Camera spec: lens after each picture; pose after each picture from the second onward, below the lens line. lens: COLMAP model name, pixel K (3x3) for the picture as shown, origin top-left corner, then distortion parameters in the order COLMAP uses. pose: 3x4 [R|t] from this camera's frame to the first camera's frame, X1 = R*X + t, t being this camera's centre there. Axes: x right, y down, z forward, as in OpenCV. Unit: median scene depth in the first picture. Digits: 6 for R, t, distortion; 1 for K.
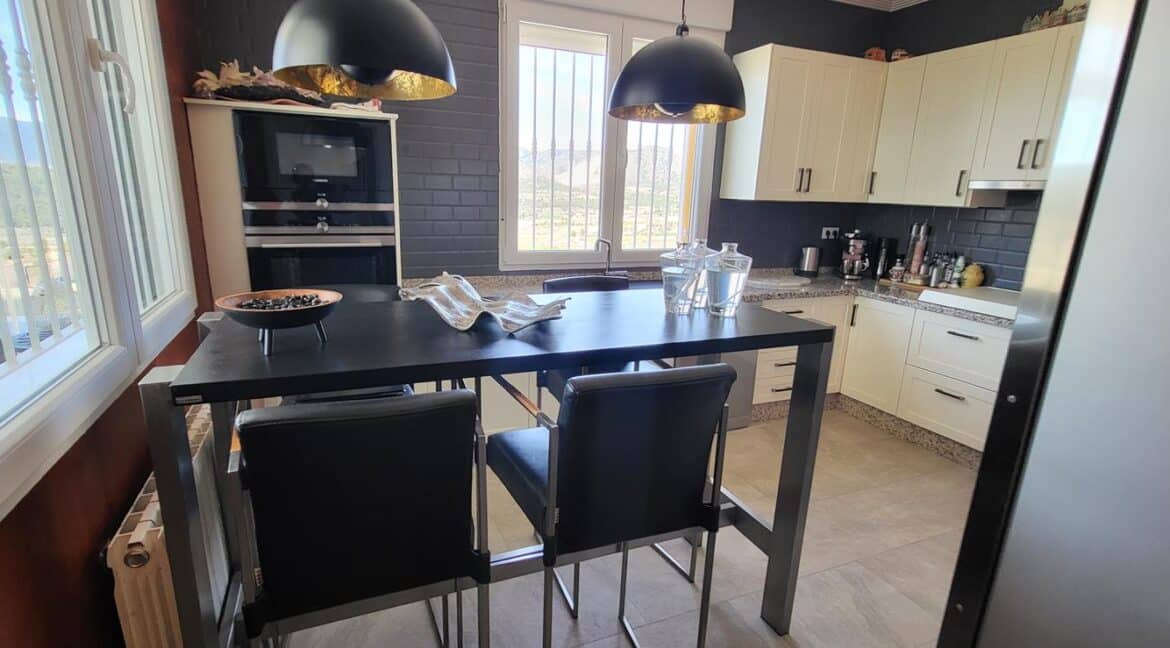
lens RADIAL K [[551.3, 0, 569.1], [0, 551.3, 335.5], [0, 0, 1]] dist [0.006831, -0.001075]
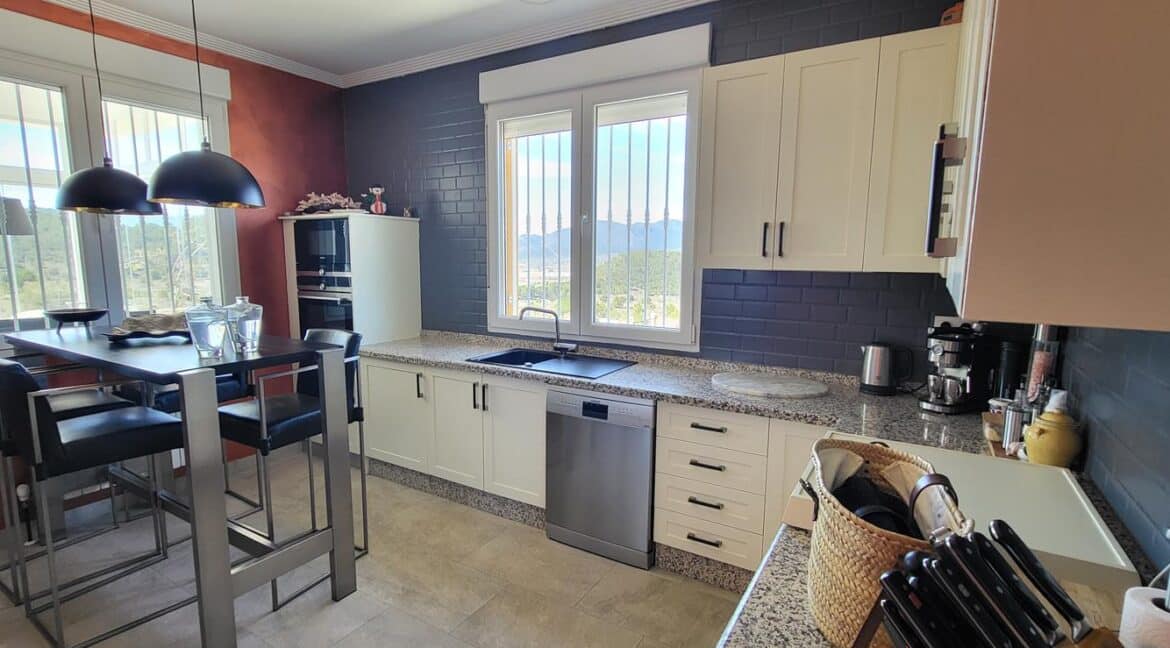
lens RADIAL K [[577.7, 0, 580.6], [0, 577.7, 342.8], [0, 0, 1]] dist [0.001108, -0.000339]
pose [[0.568762, 0.096564, -0.816814, 0.889670], [-0.199263, 0.979678, -0.022932, -0.098135], [0.798000, 0.175804, 0.576446, 0.441823]]
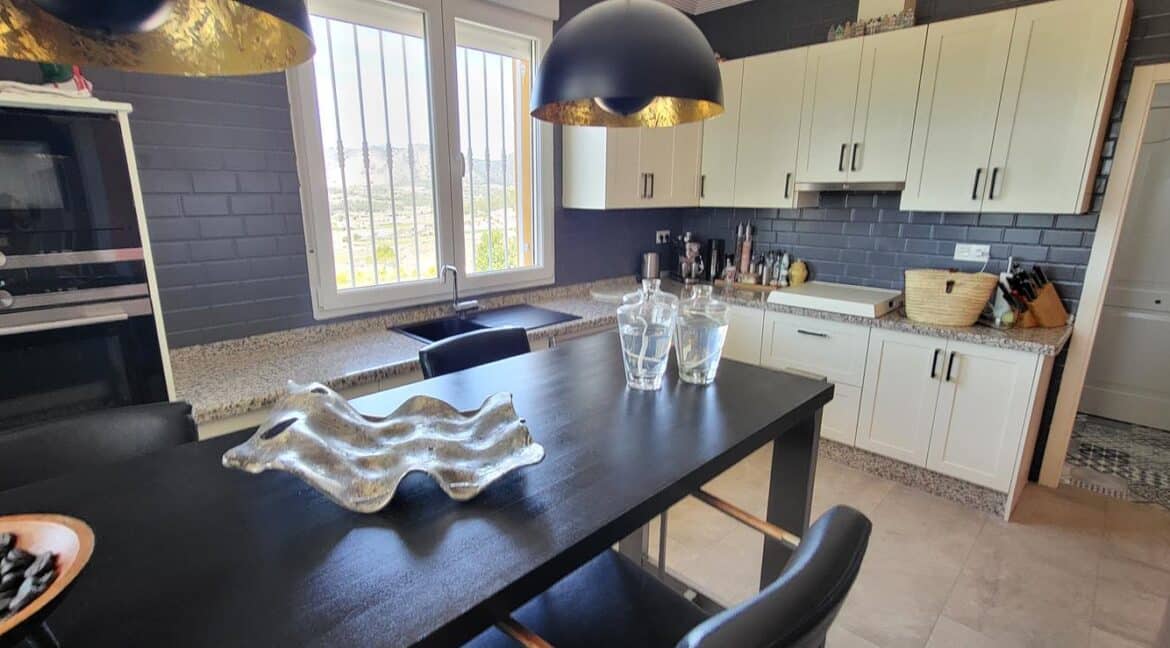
lens RADIAL K [[552.6, 0, 561.2], [0, 552.6, 339.1], [0, 0, 1]] dist [0.009121, -0.000116]
pose [[0.928899, -0.123884, 0.348998, -0.076248], [0.120850, 0.992201, 0.030545, -0.068664], [-0.350060, 0.013803, 0.936626, 0.171845]]
